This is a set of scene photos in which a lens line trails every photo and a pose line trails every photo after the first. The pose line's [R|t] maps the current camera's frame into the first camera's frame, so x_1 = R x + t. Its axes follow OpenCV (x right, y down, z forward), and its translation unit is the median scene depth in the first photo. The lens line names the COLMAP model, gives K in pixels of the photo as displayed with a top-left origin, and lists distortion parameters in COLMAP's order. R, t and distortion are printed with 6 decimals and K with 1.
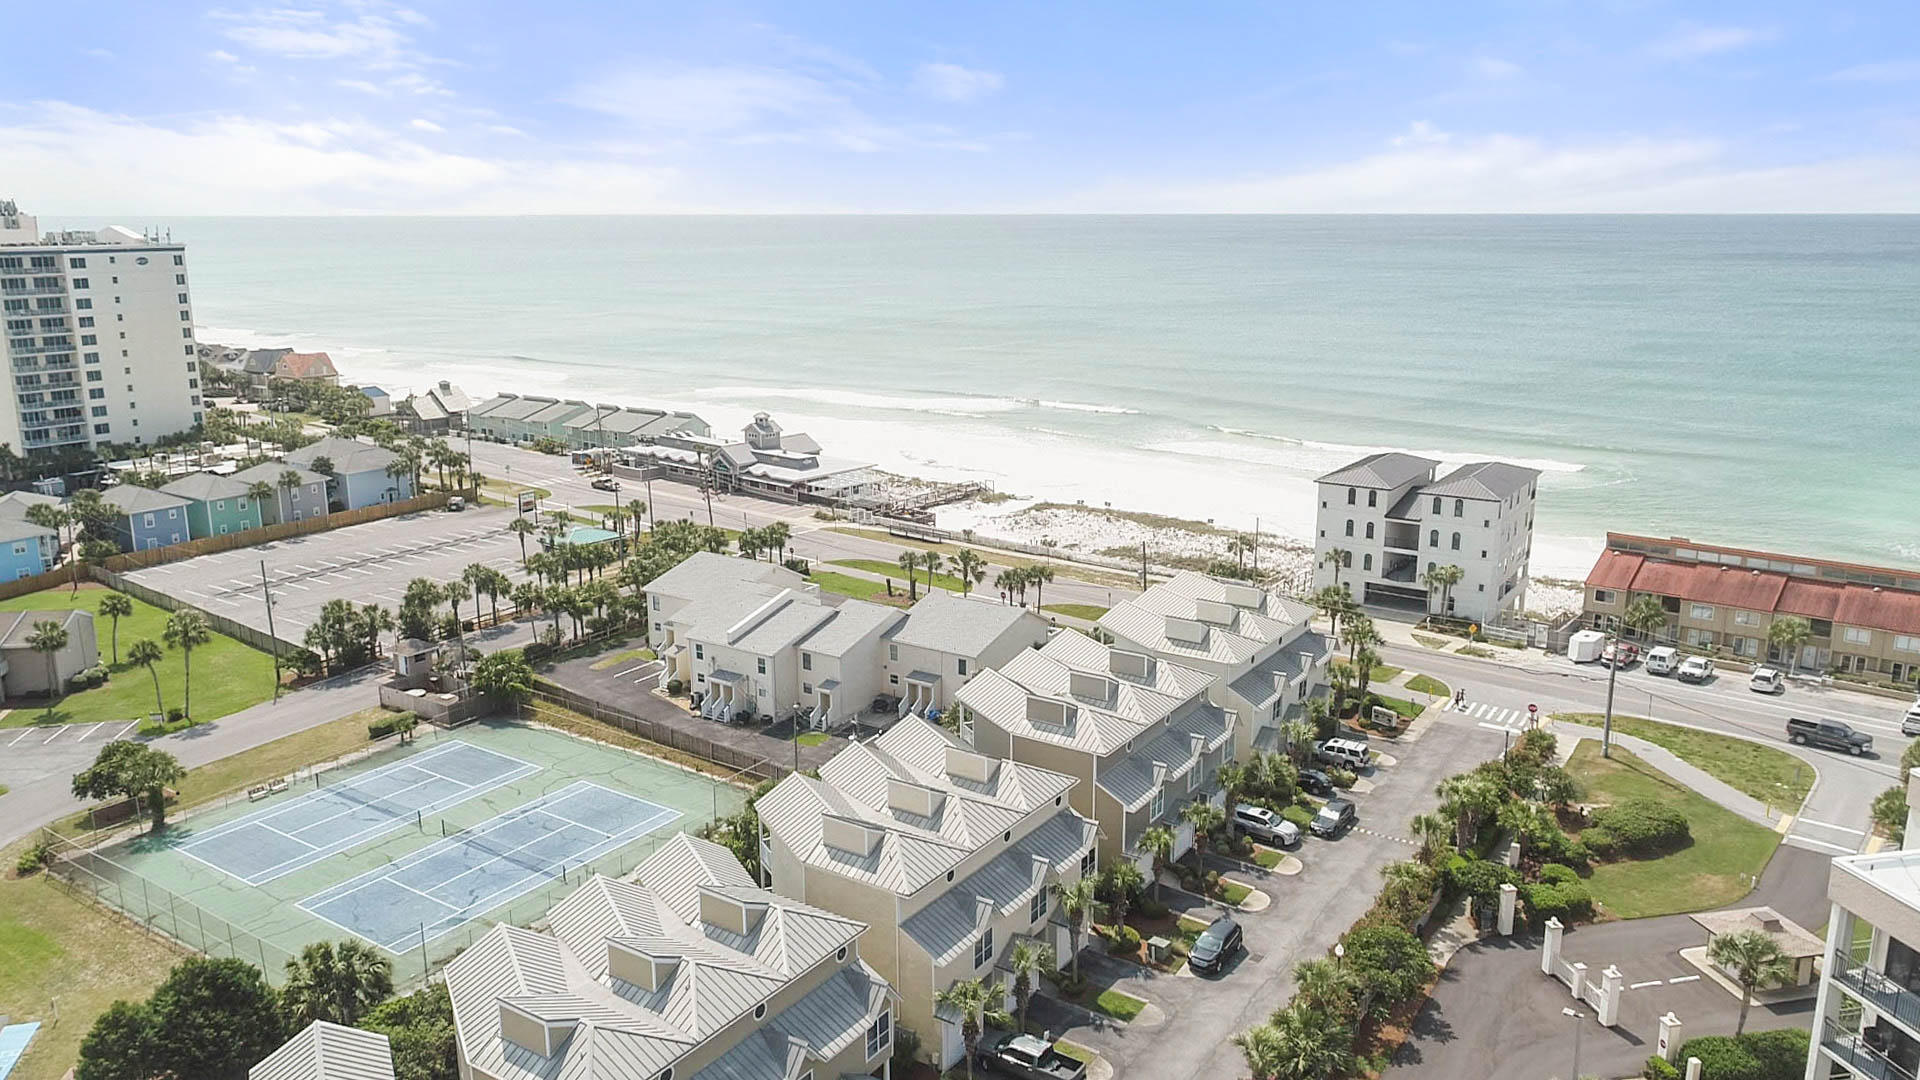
lens RADIAL K [[1381.3, 0, 960.0], [0, 1381.3, 540.0], [0, 0, 1]] dist [0.001326, 0.000122]
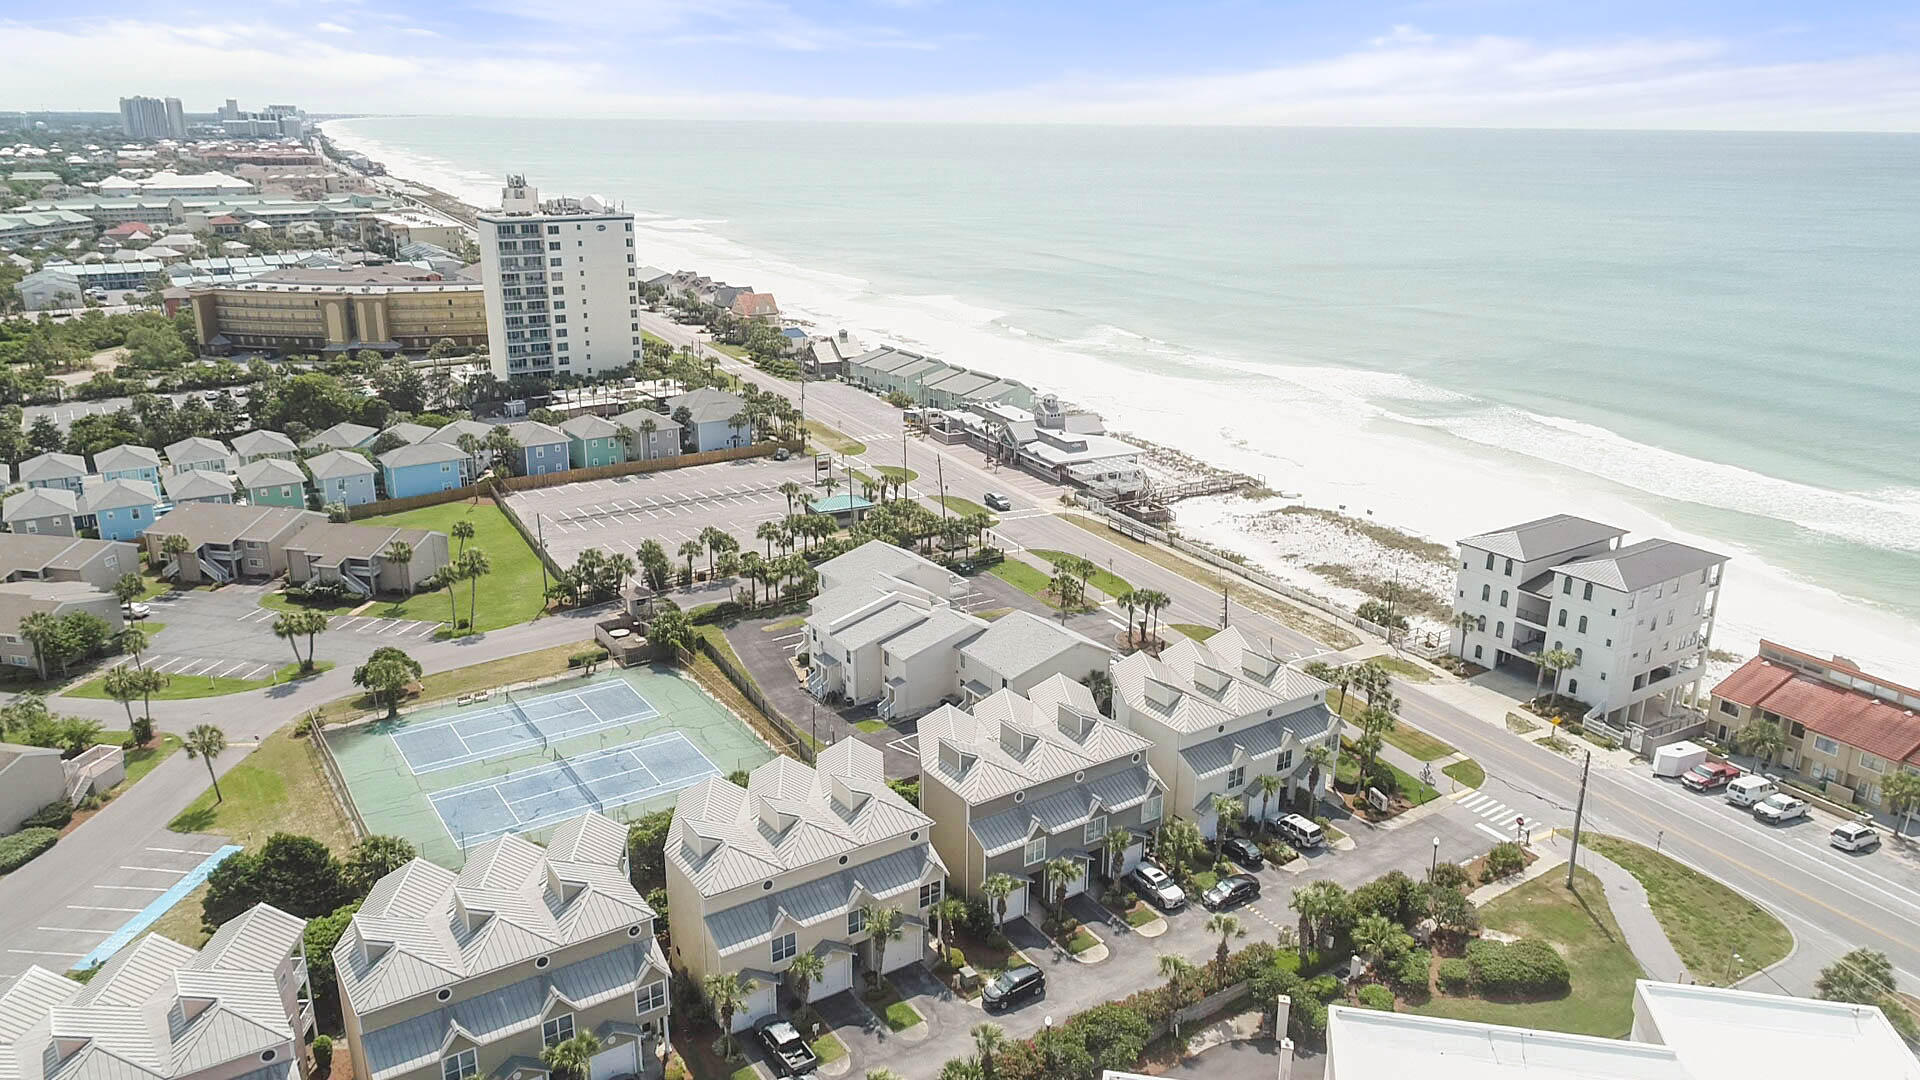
lens RADIAL K [[1329.1, 0, 960.0], [0, 1329.1, 540.0], [0, 0, 1]] dist [0.001804, 0.001716]
pose [[0.927138, 0.122490, -0.354135, 0.286400], [-0.097812, 0.991409, 0.086839, -0.099404], [0.361730, -0.045873, 0.931154, -0.023586]]
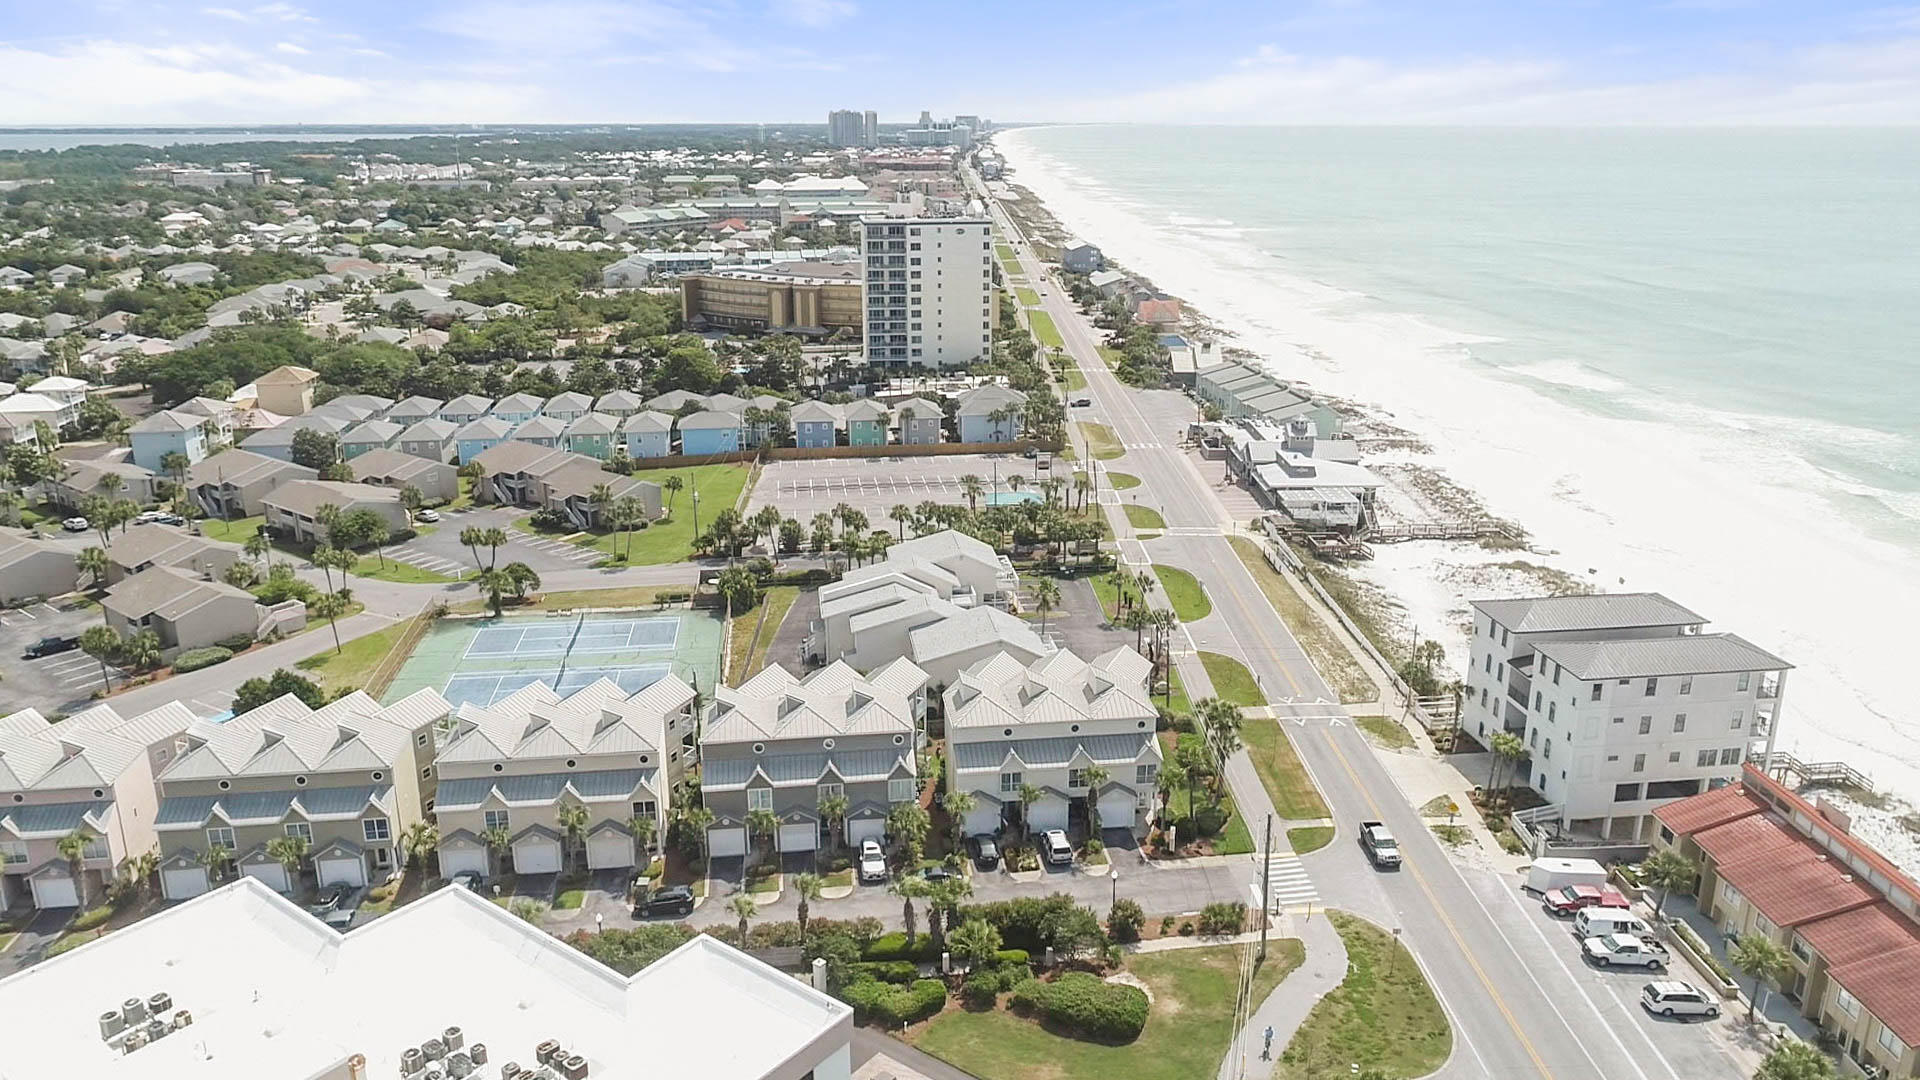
lens RADIAL K [[1359.1, 0, 960.0], [0, 1359.1, 540.0], [0, 0, 1]] dist [0.006293, -0.004590]
pose [[0.664014, 0.220666, -0.714417, 0.709504], [-0.175292, 0.974774, 0.138159, -0.156673], [0.726883, 0.033492, 0.685945, 0.177112]]
